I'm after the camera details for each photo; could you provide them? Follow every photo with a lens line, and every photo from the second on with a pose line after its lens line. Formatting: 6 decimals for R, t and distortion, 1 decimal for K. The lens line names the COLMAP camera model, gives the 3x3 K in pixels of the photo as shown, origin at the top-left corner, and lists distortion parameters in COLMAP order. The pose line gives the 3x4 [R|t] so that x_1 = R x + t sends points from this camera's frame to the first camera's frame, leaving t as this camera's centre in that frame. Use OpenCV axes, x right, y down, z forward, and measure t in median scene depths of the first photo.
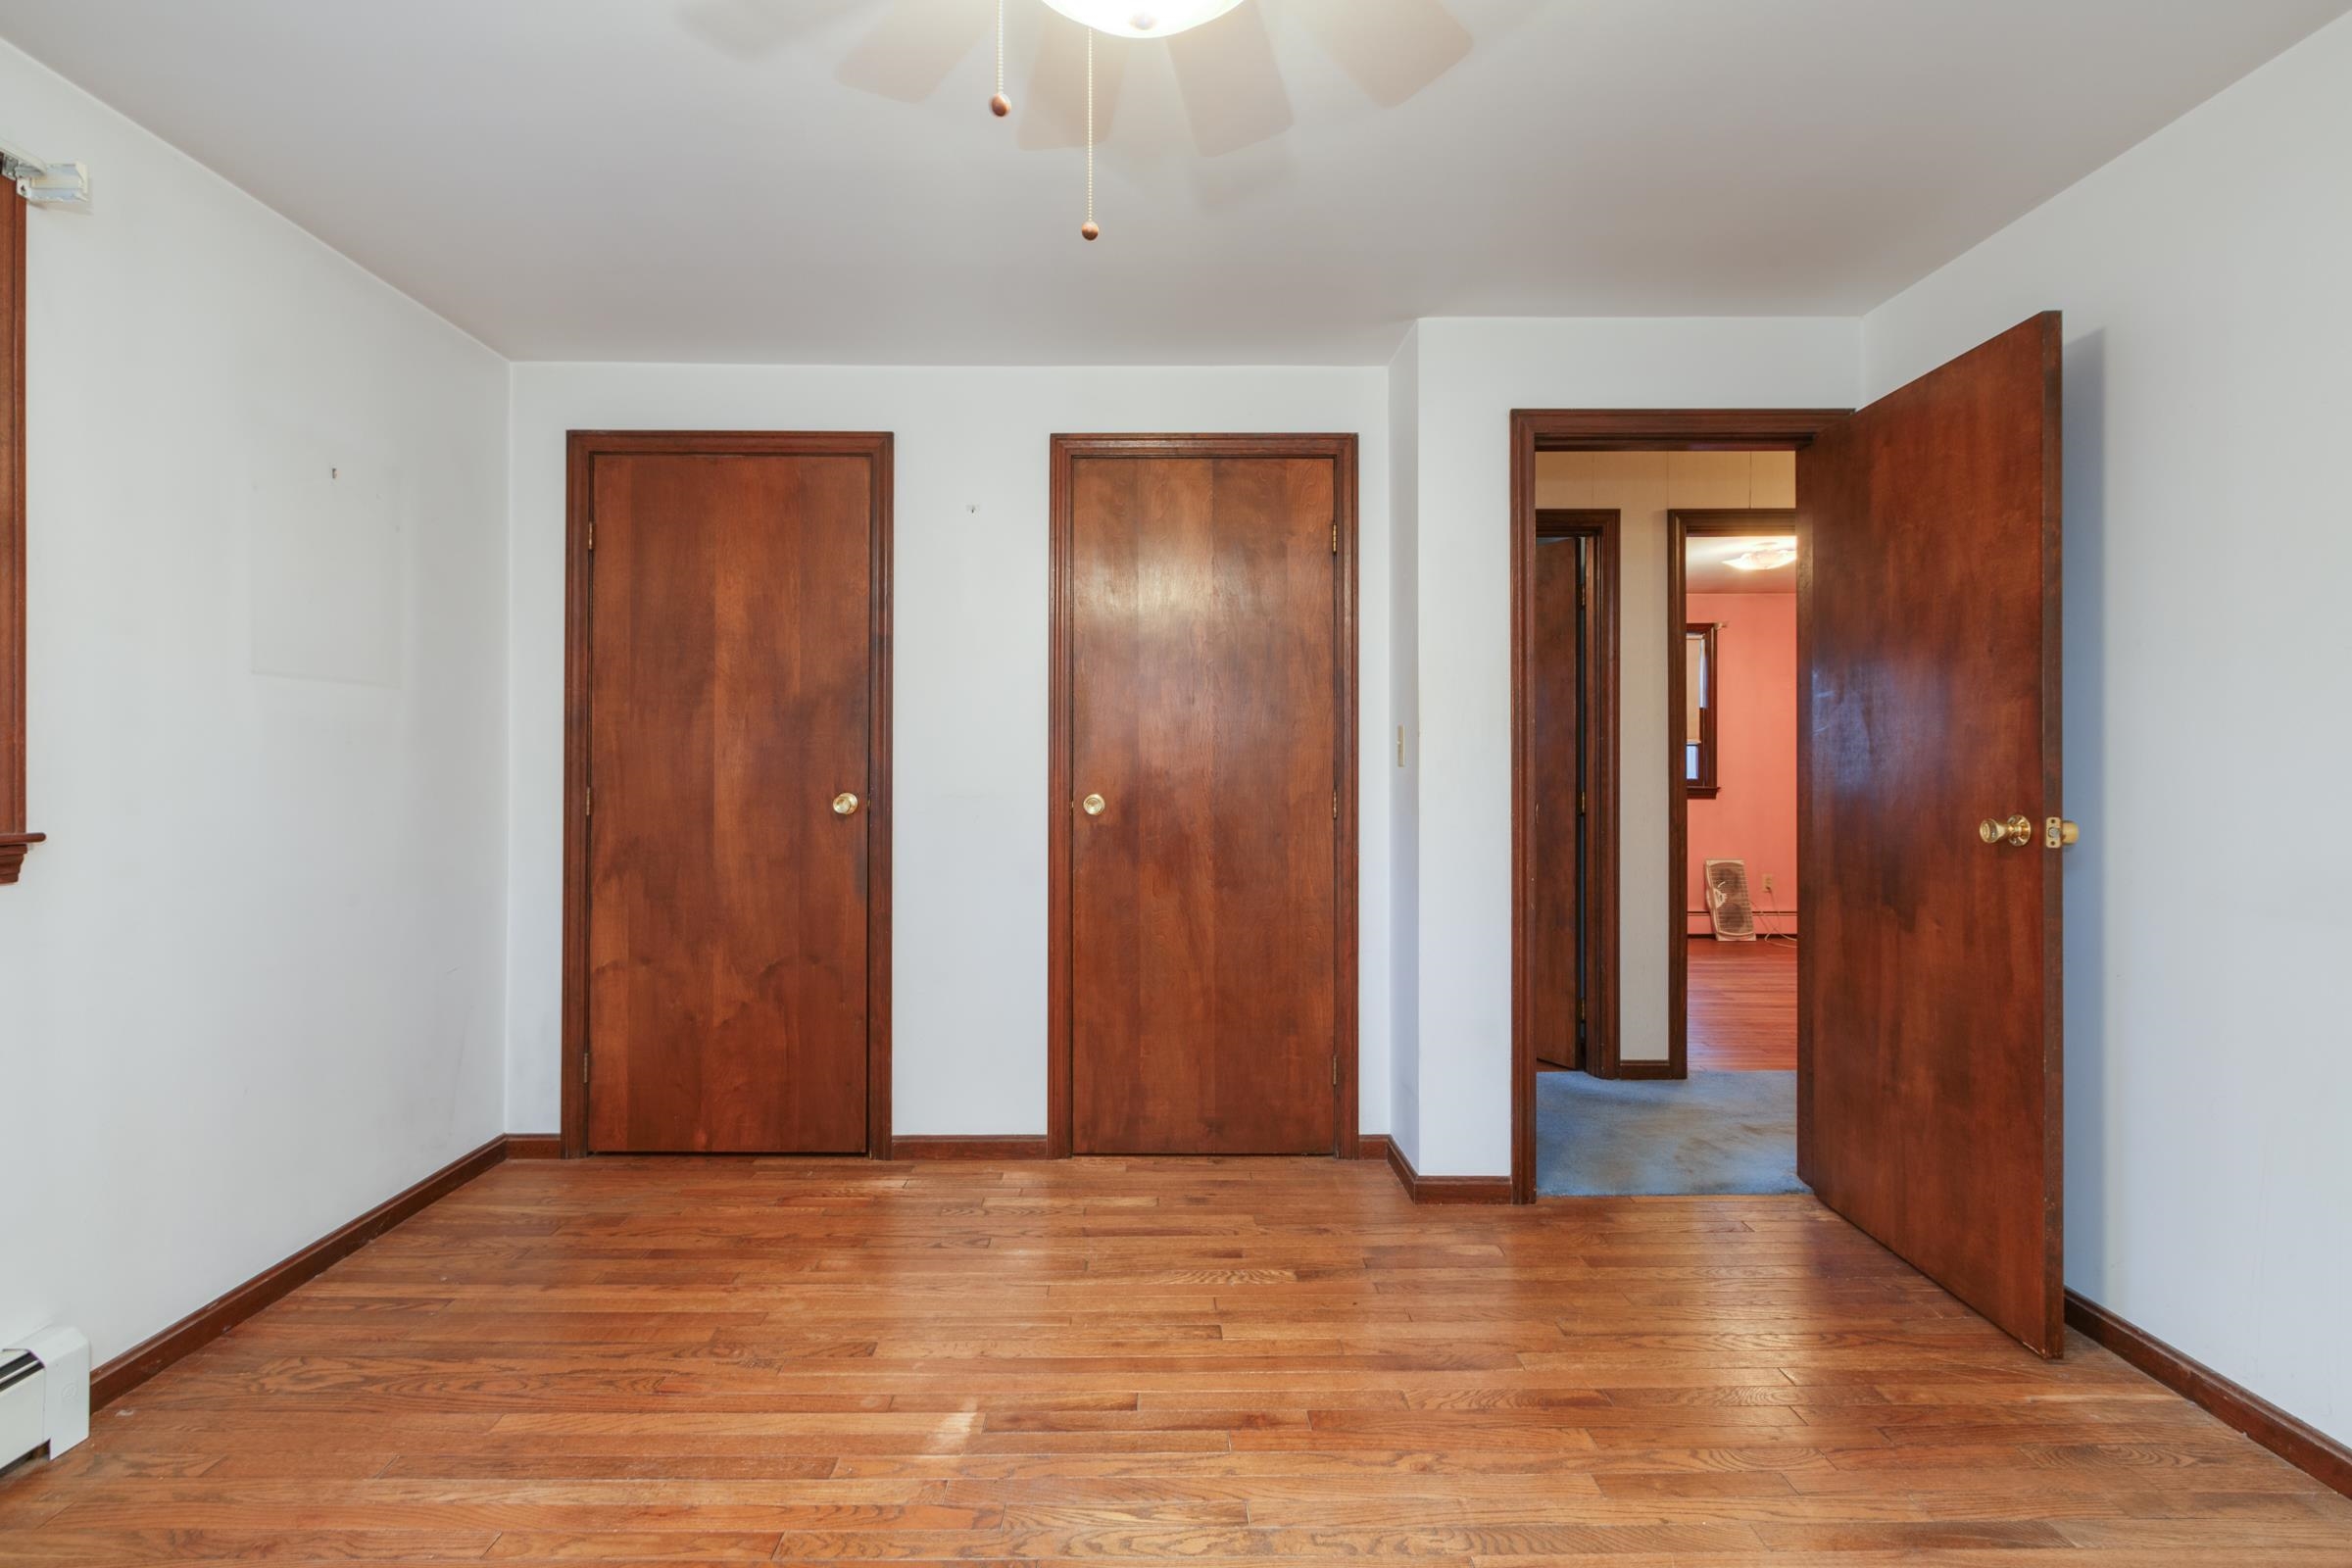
lens RADIAL K [[1002.2, 0, 1184.8], [0, 1002.2, 769.7], [0, 0, 1]] dist [0.000778, 0.000240]
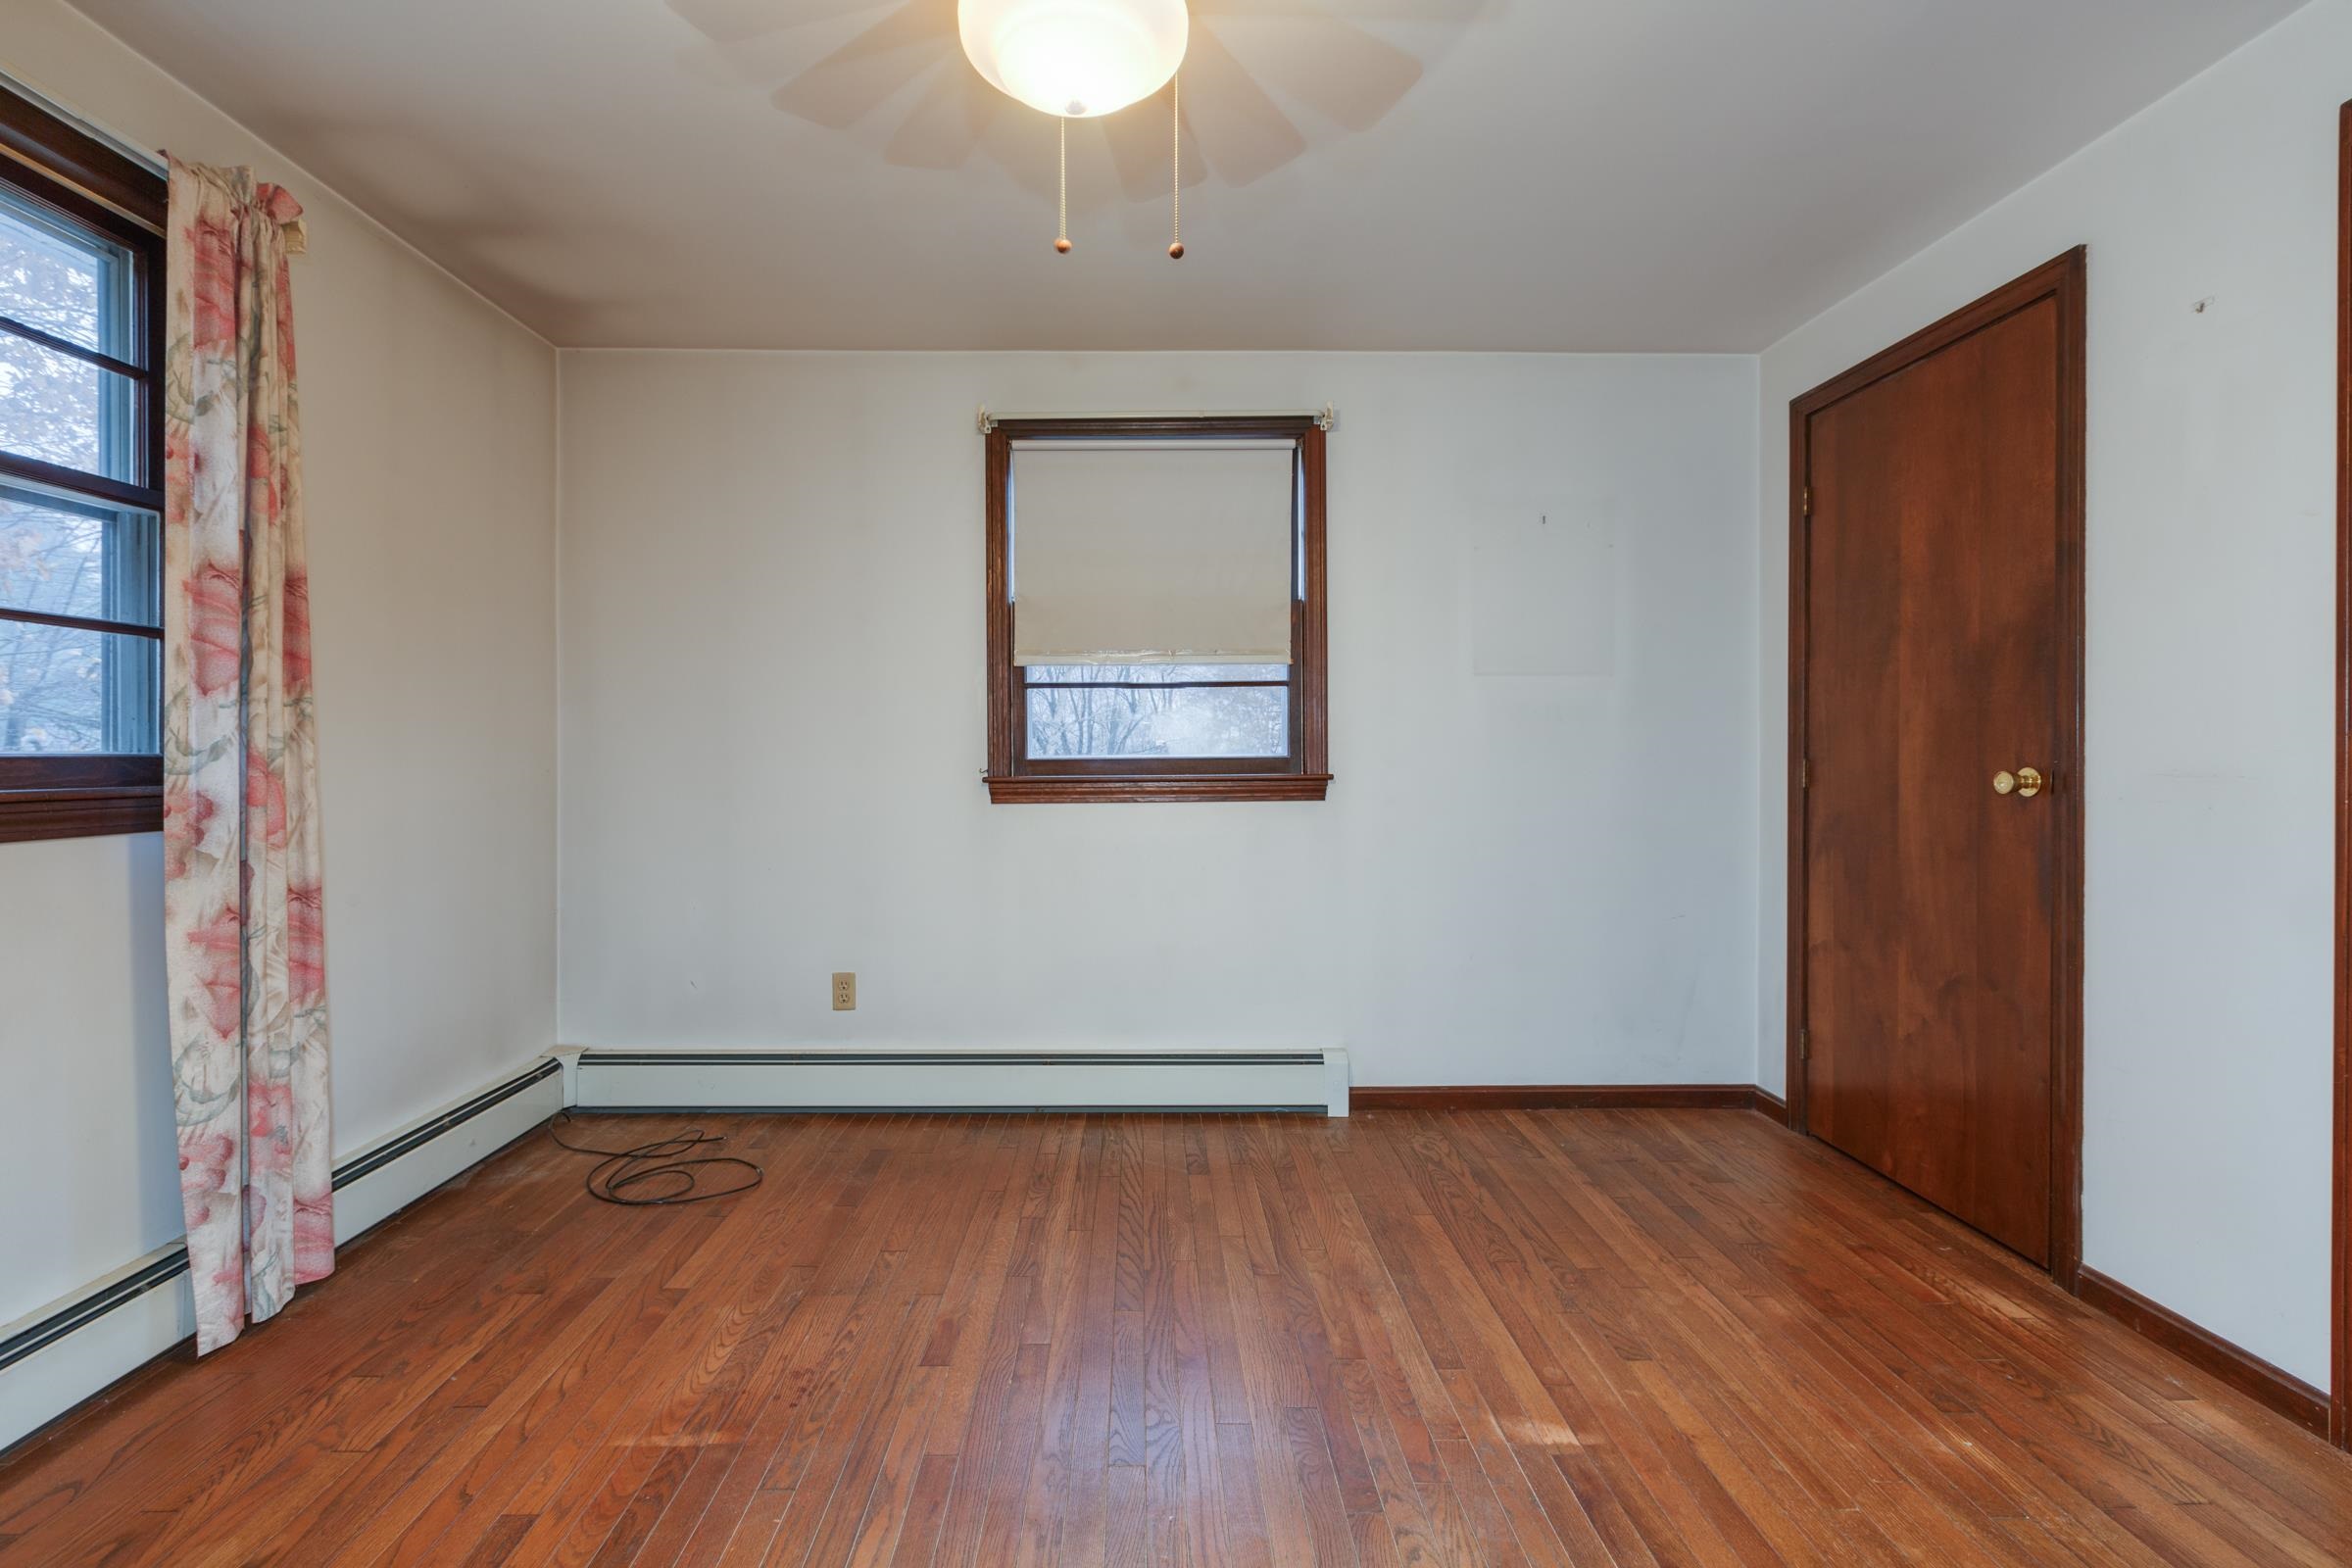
lens RADIAL K [[1036.2, 0, 1170.0], [0, 1036.2, 773.7], [0, 0, 1]] dist [0.000513, 0.000094]
pose [[0.033003, 0.015083, -0.999341, 0.441651], [-0.002838, 0.999883, 0.014998, 0.020380], [0.999451, 0.002341, 0.033042, 0.384989]]
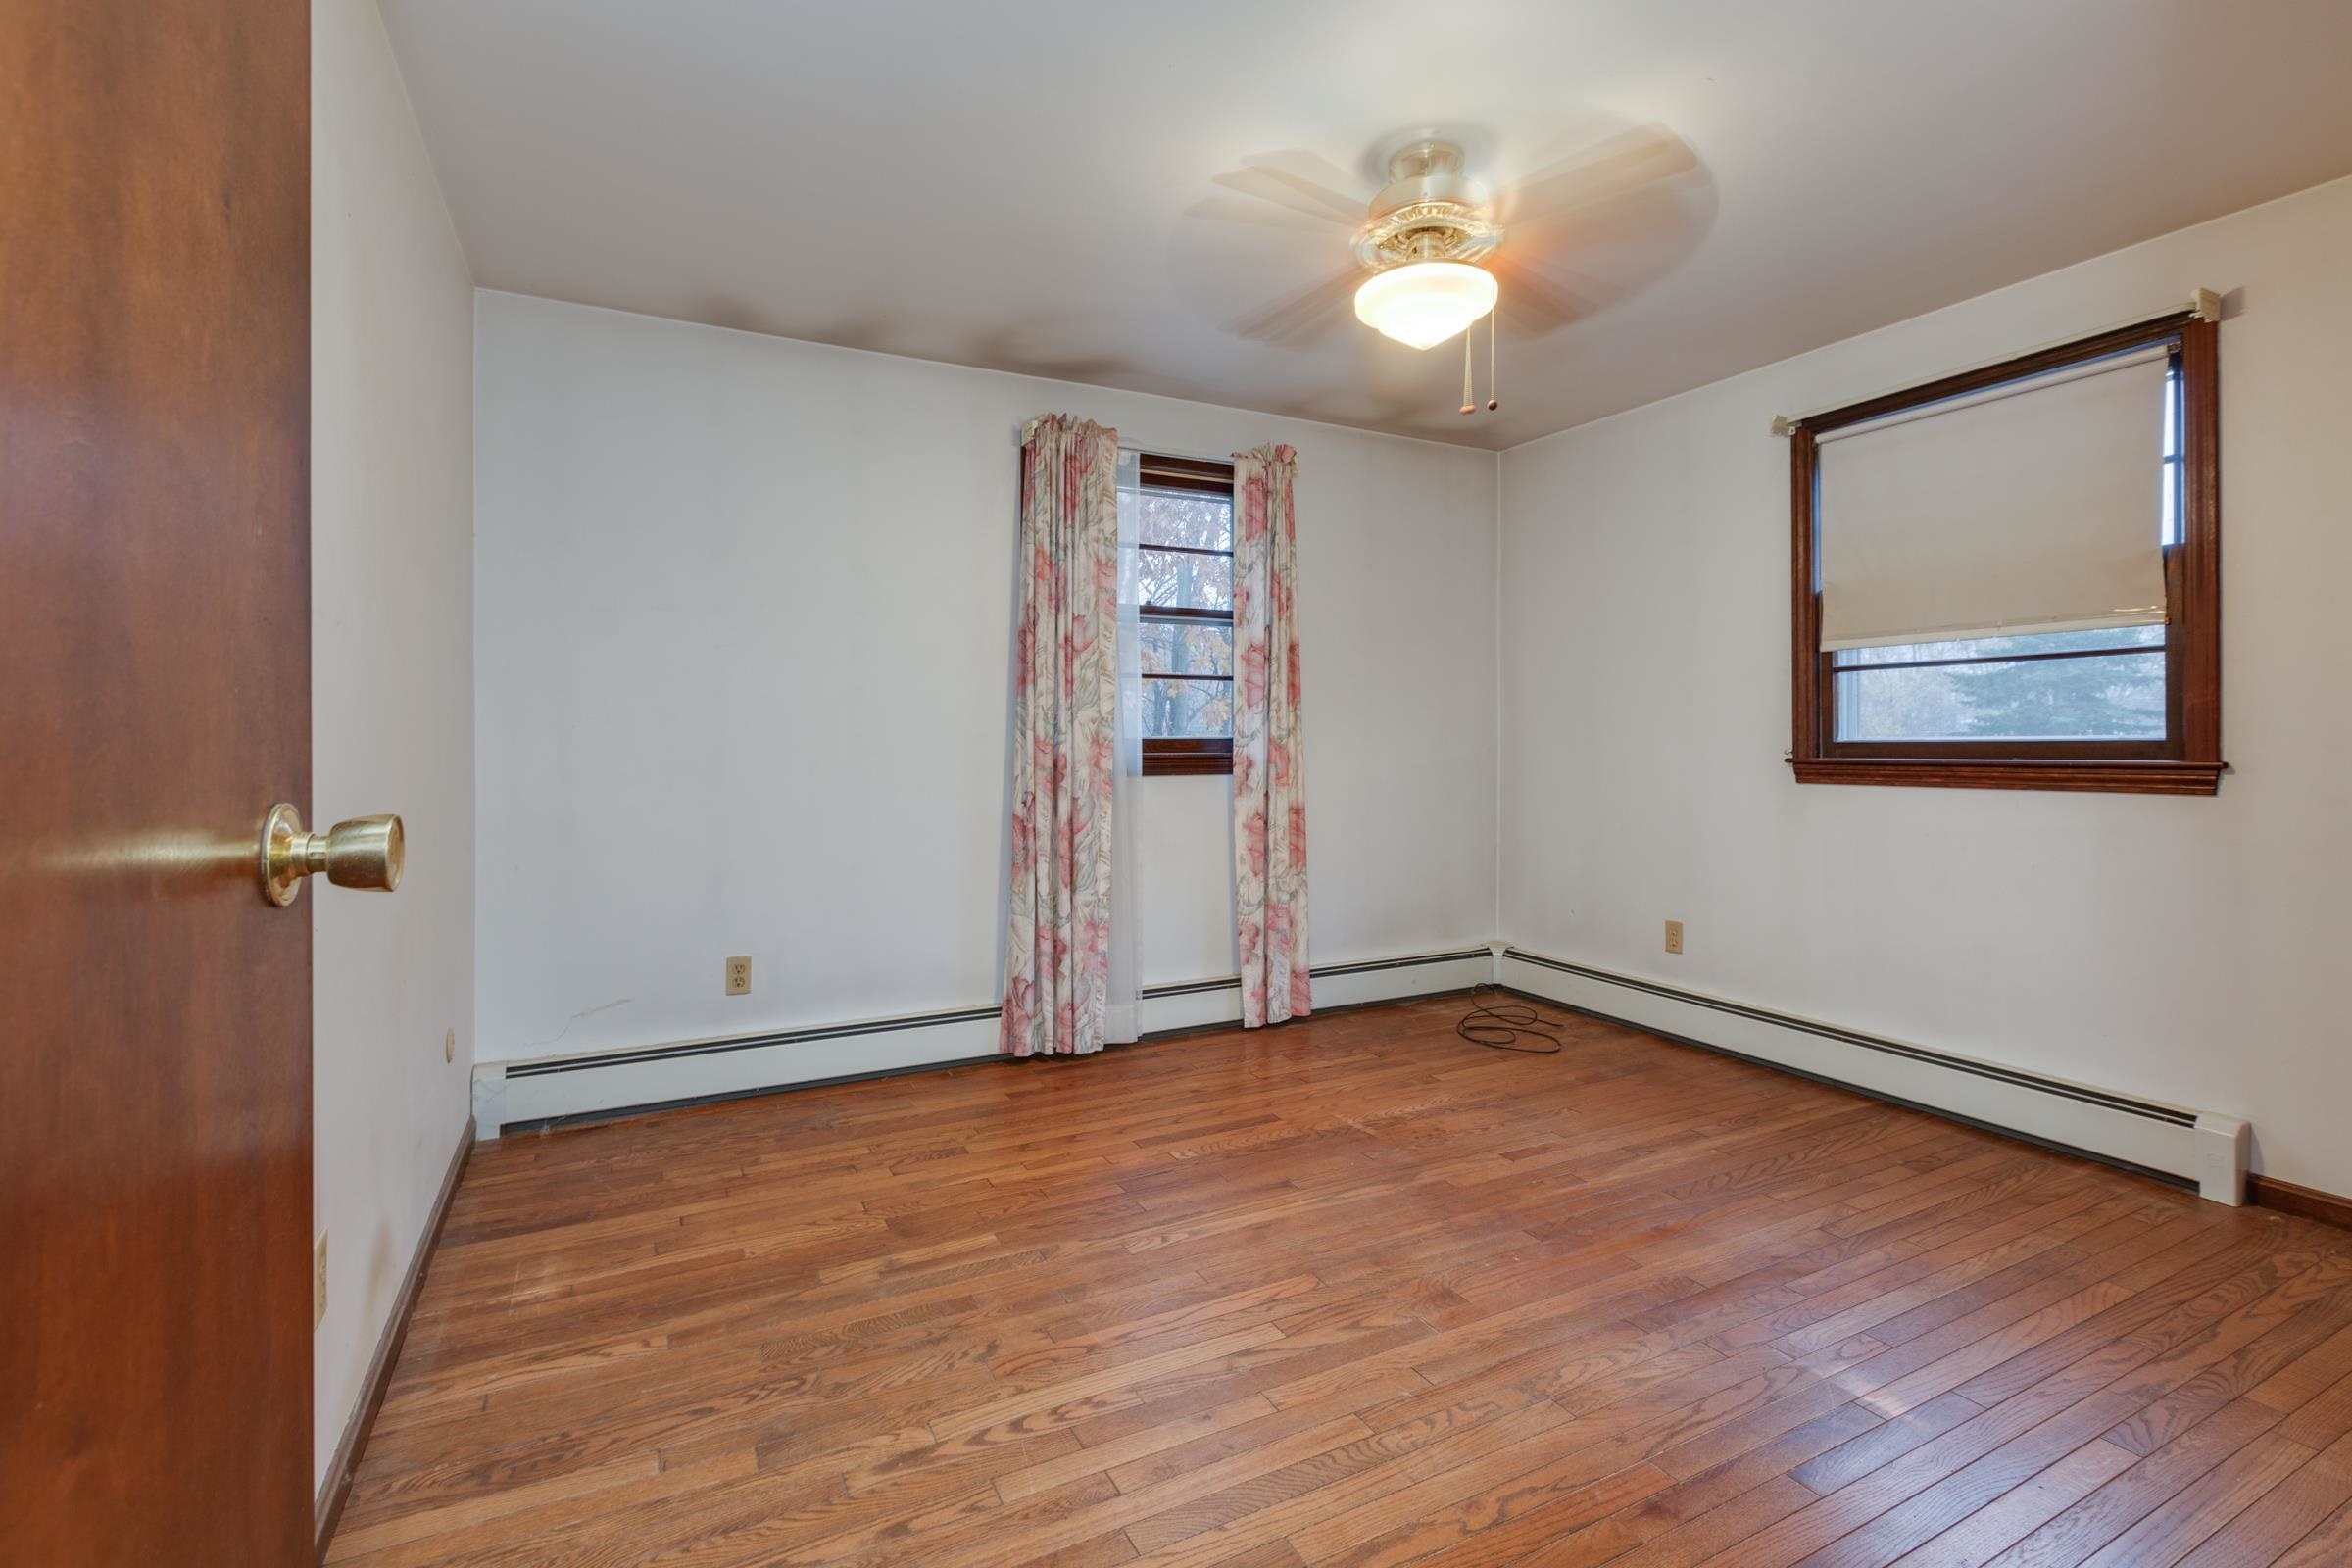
lens RADIAL K [[1129.2, 0, 1253.5], [0, 1129.2, 778.9], [0, 0, 1]] dist [0.000387, 0.000283]
pose [[-0.855654, 0.017003, -0.517268, 0.515576], [-0.003445, 0.999251, 0.038545, 0.017298], [0.517536, 0.034764, -0.854955, 0.991057]]
